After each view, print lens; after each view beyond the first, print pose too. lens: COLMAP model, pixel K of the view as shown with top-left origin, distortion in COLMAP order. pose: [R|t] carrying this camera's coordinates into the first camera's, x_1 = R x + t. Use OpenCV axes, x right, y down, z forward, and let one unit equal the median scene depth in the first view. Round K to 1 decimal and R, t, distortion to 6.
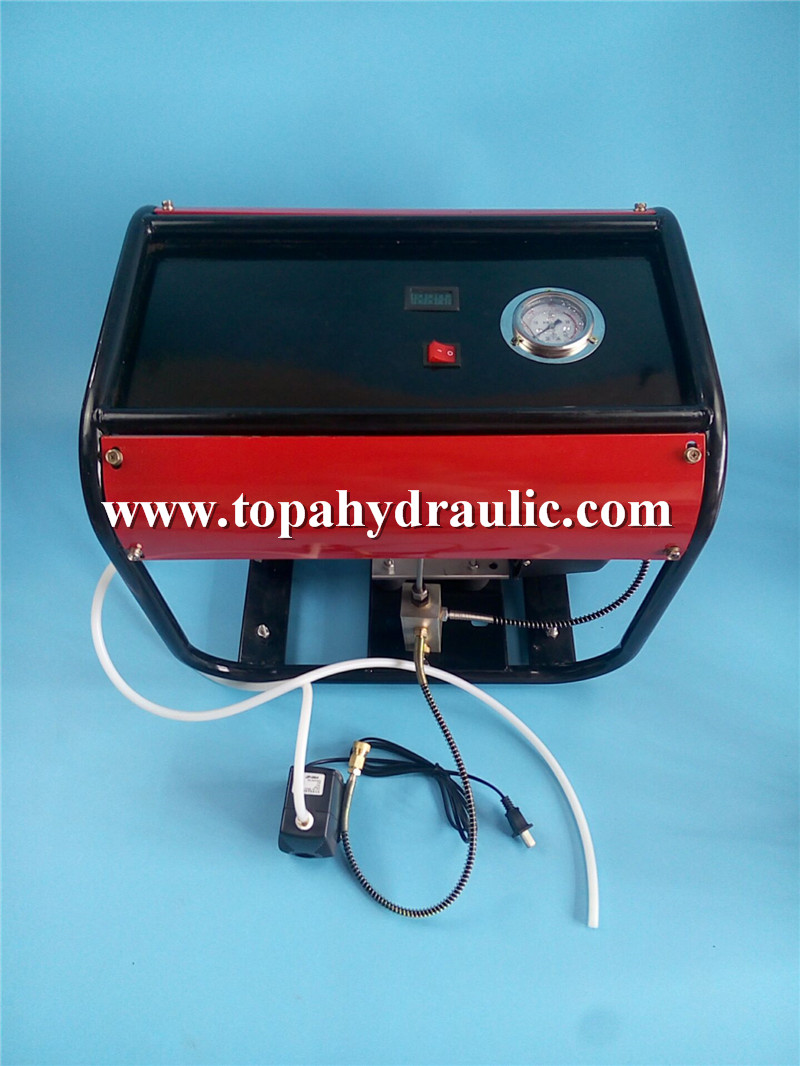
lens RADIAL K [[845.0, 0, 398.0], [0, 845.0, 538.9], [0, 0, 1]] dist [0.097807, -0.076857]
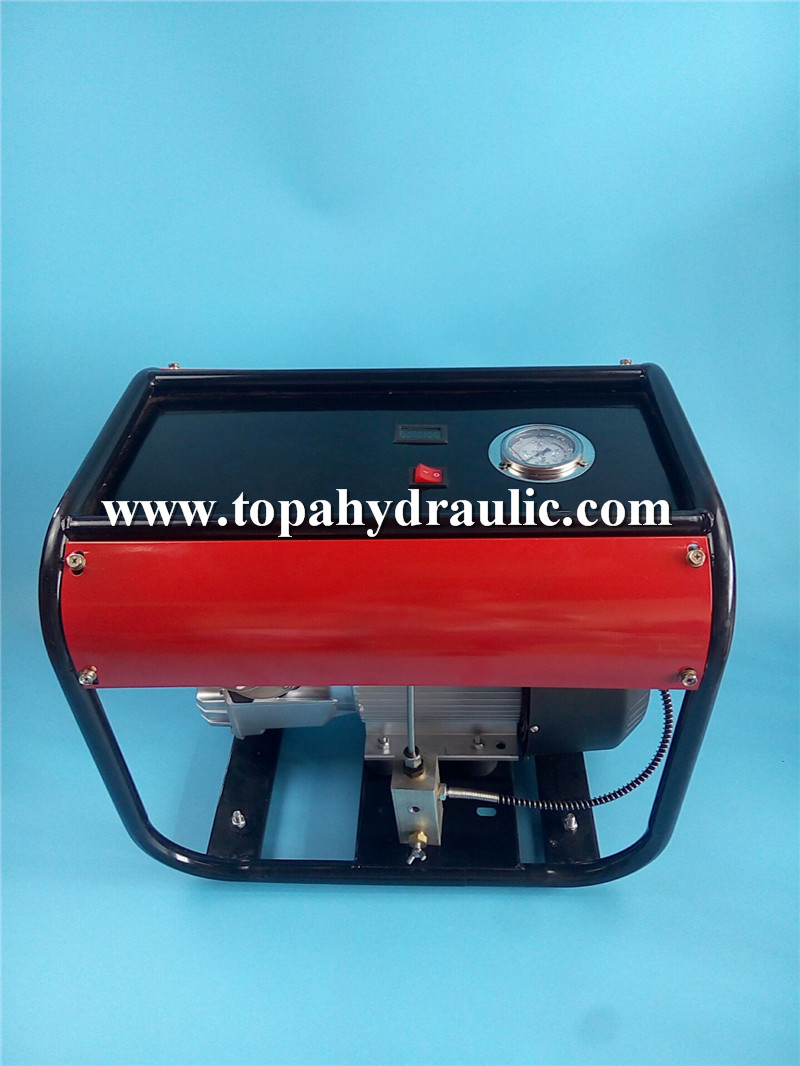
lens RADIAL K [[845.0, 0, 395.0], [0, 845.0, 534.0], [0, 0, 1]] dist [0.097807, -0.076857]
pose [[0.999015, 0.000476, -0.044381, 0.053963], [-0.015393, 0.941595, -0.336396, 0.164231], [0.041628, 0.336747, 0.940674, 0.099257]]
